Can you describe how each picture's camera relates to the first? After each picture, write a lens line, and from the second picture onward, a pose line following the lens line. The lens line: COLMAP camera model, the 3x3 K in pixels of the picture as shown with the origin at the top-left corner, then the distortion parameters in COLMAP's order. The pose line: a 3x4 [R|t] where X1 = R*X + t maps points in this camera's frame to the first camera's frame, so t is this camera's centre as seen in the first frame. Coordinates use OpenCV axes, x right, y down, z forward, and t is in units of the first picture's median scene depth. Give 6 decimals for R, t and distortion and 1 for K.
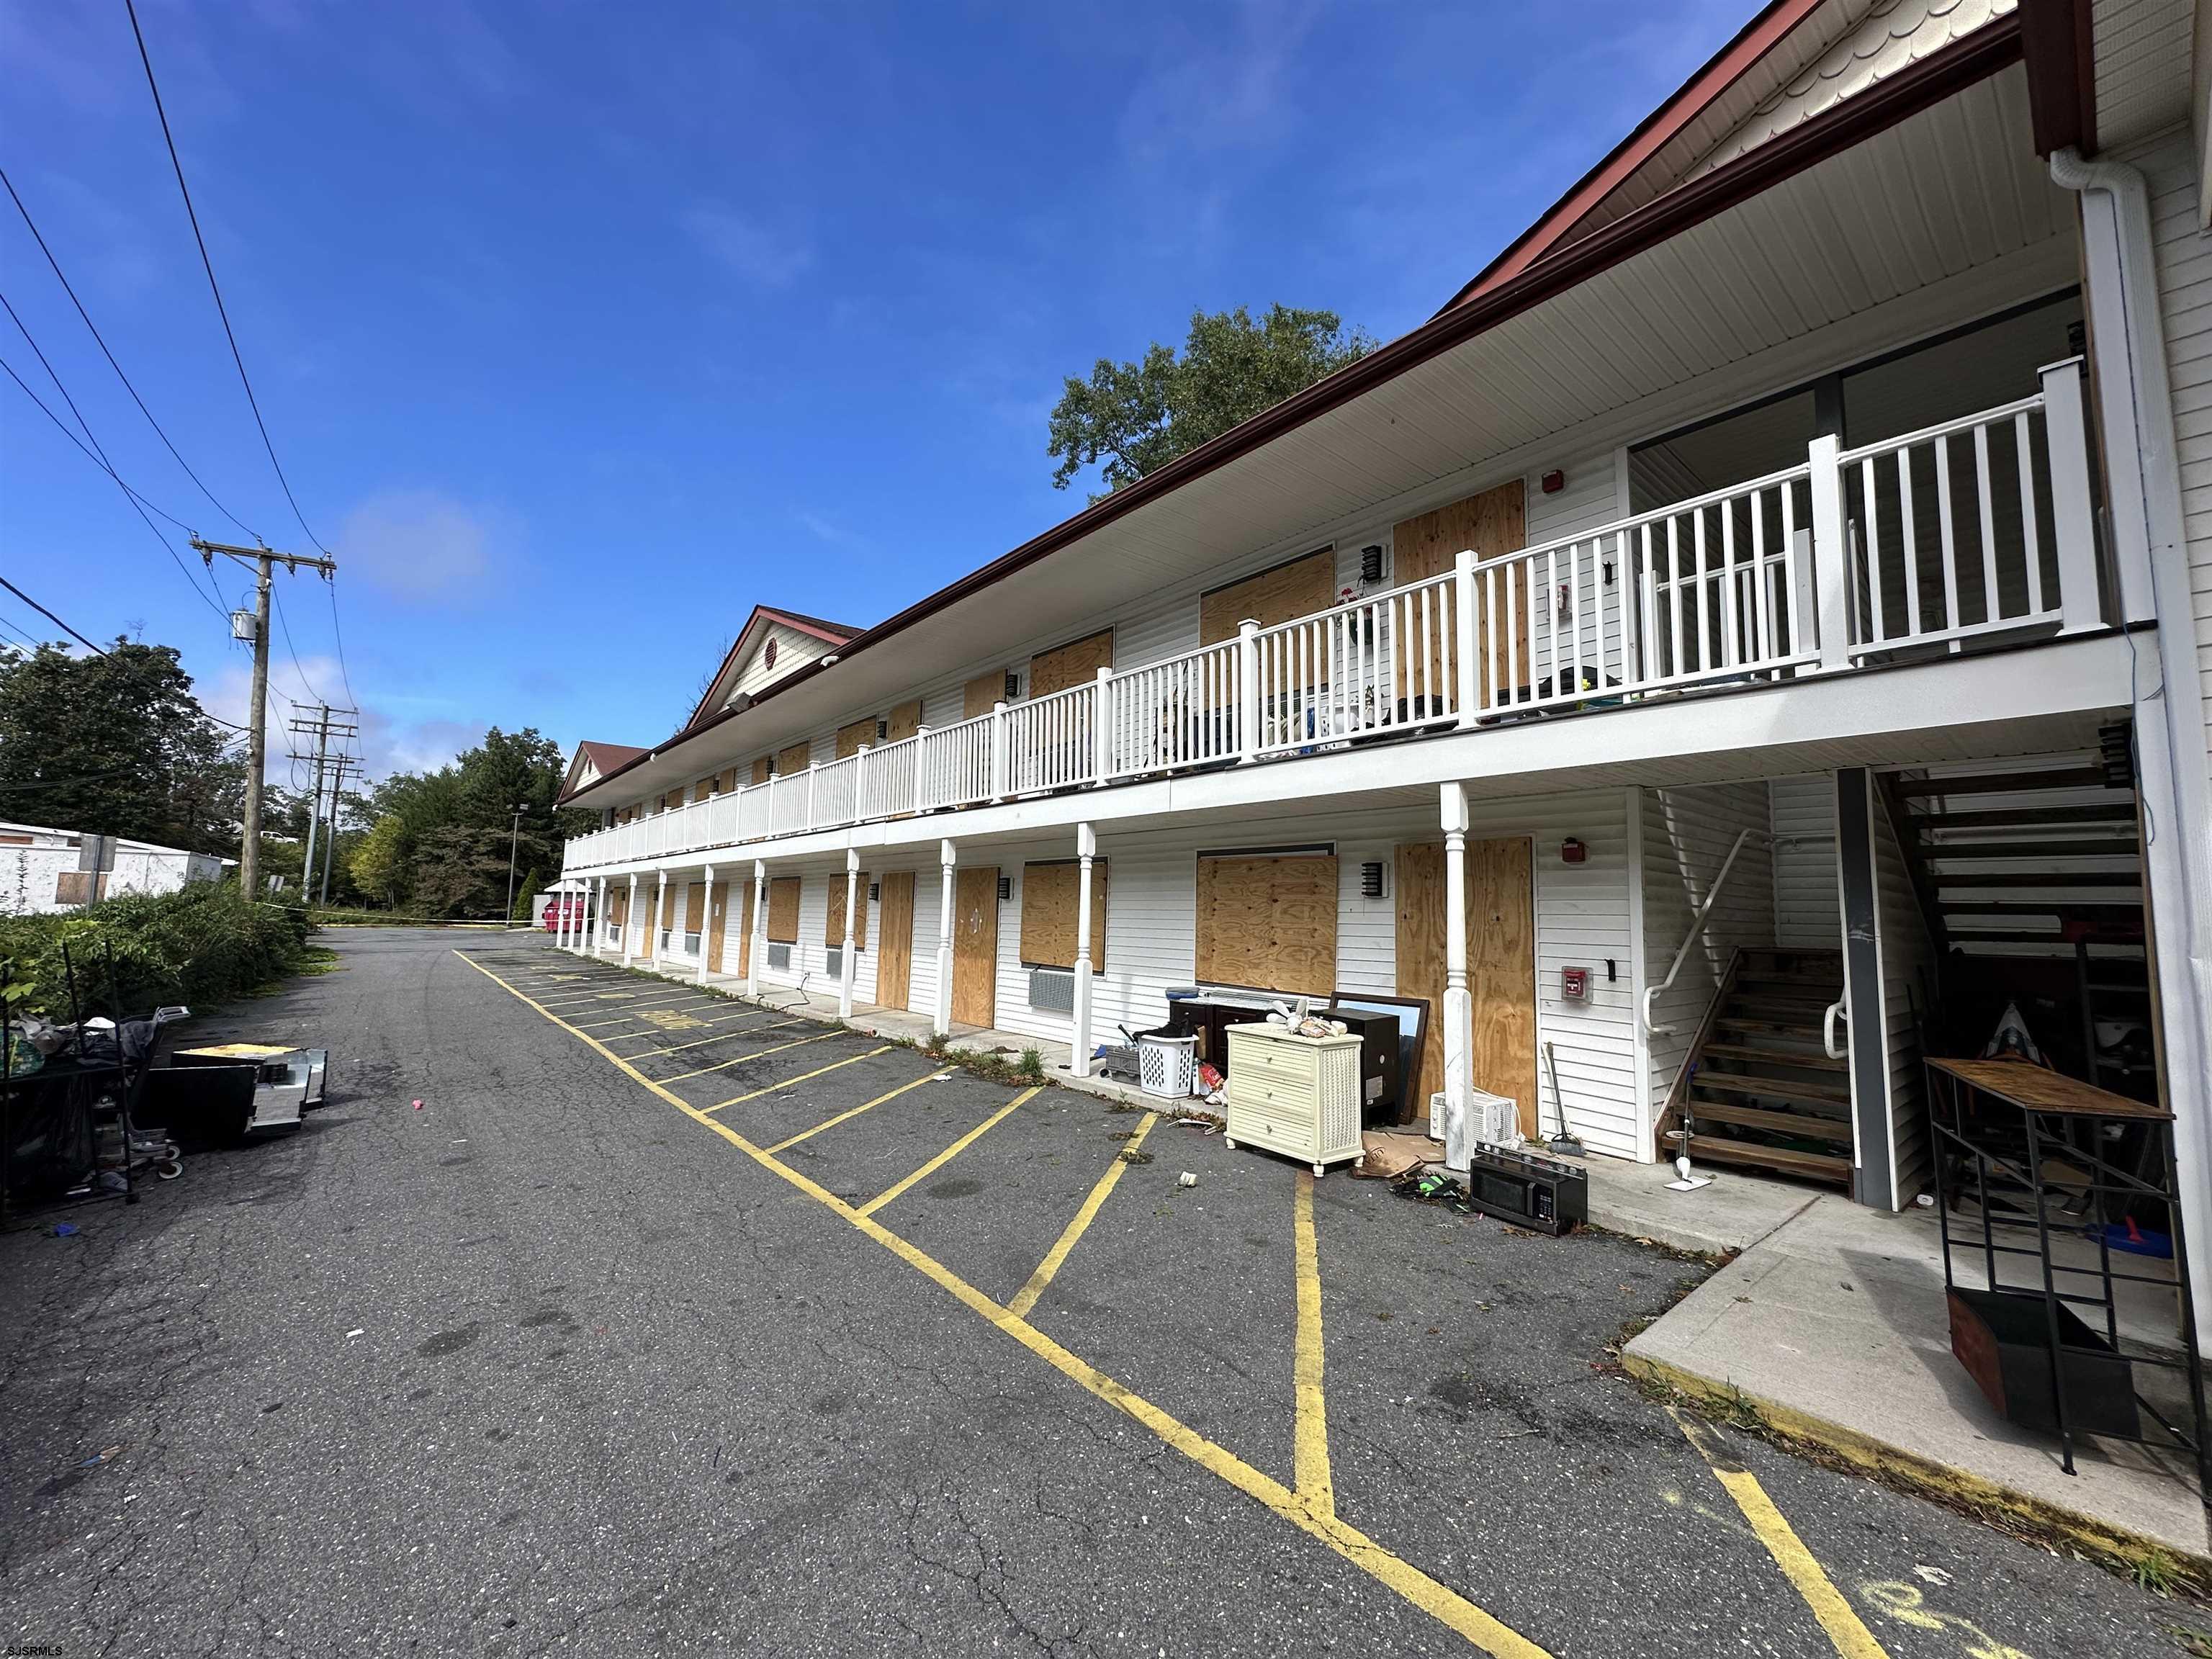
lens RADIAL K [[874.9, 0, 1104.8], [0, 874.9, 828.7], [0, 0, 1]] dist [-0.002207, -0.000074]
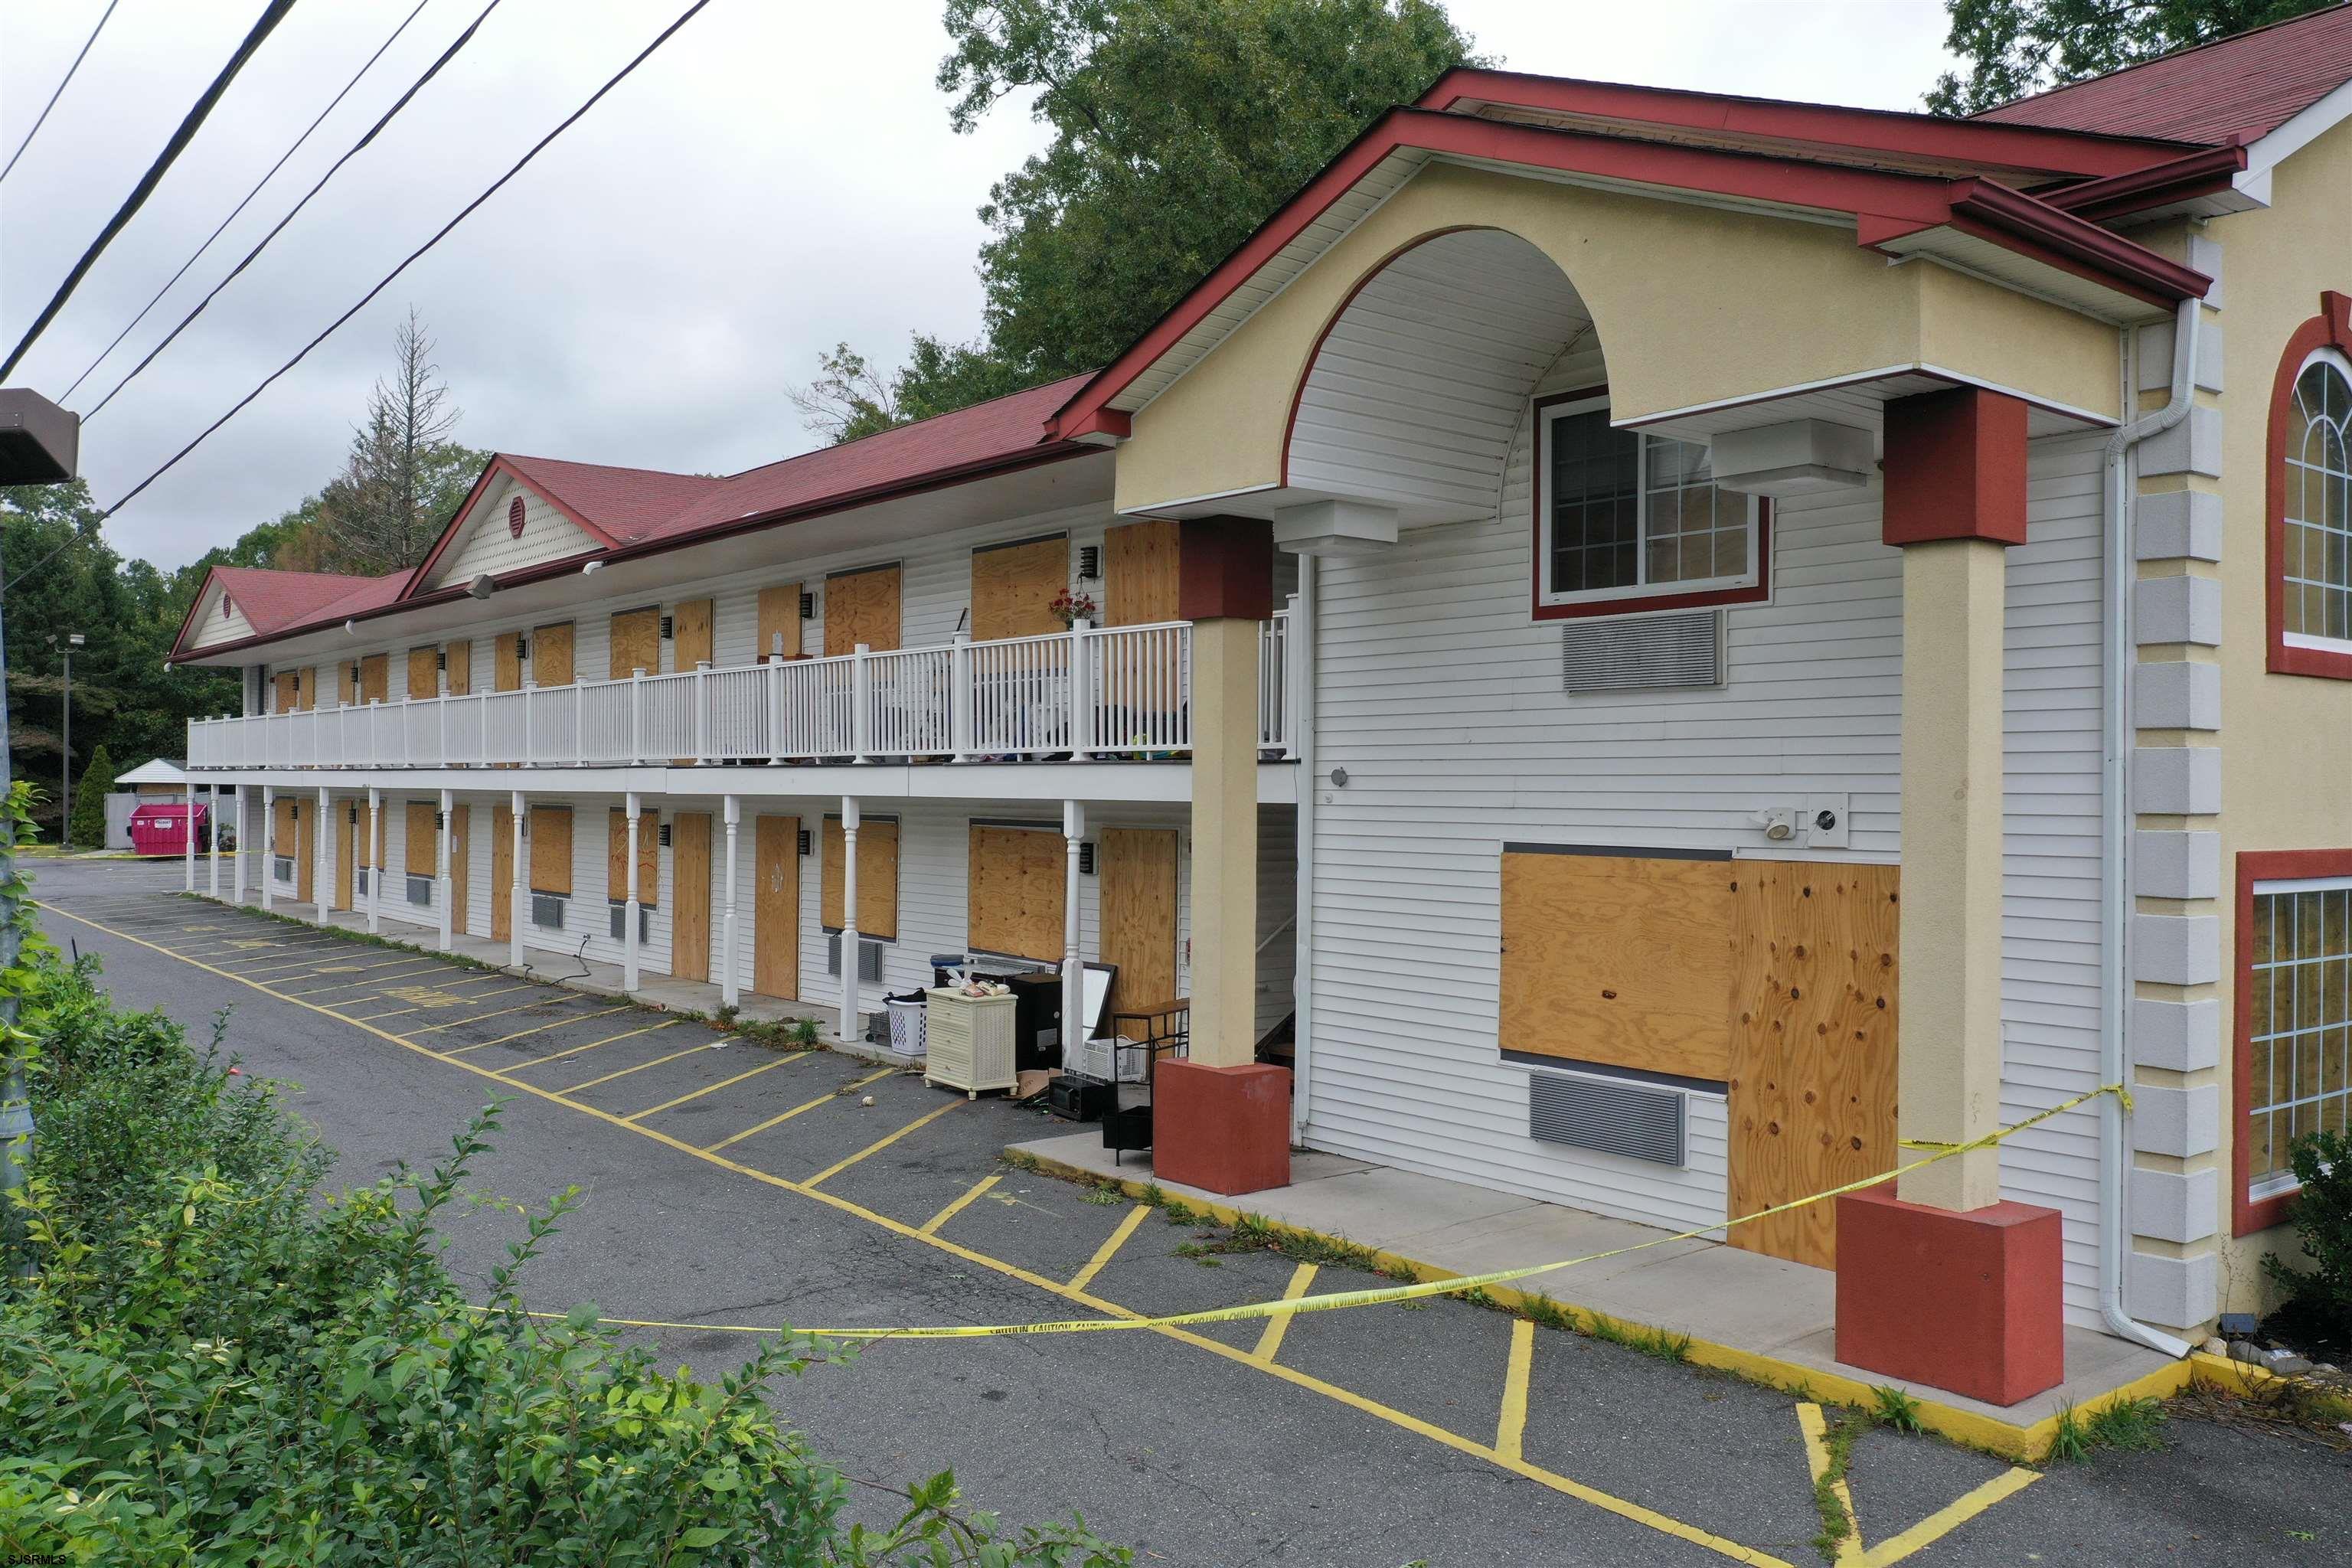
lens RADIAL K [[1851.7, 0, 1179.5], [0, 1851.7, 780.0], [0, 0, 1]] dist [0.002804, 0.008010]
pose [[0.999705, -0.016488, -0.017835, 0.185293], [0.018164, 0.994988, 0.098329, -0.106383], [0.016124, -0.098624, 0.994994, -0.522025]]
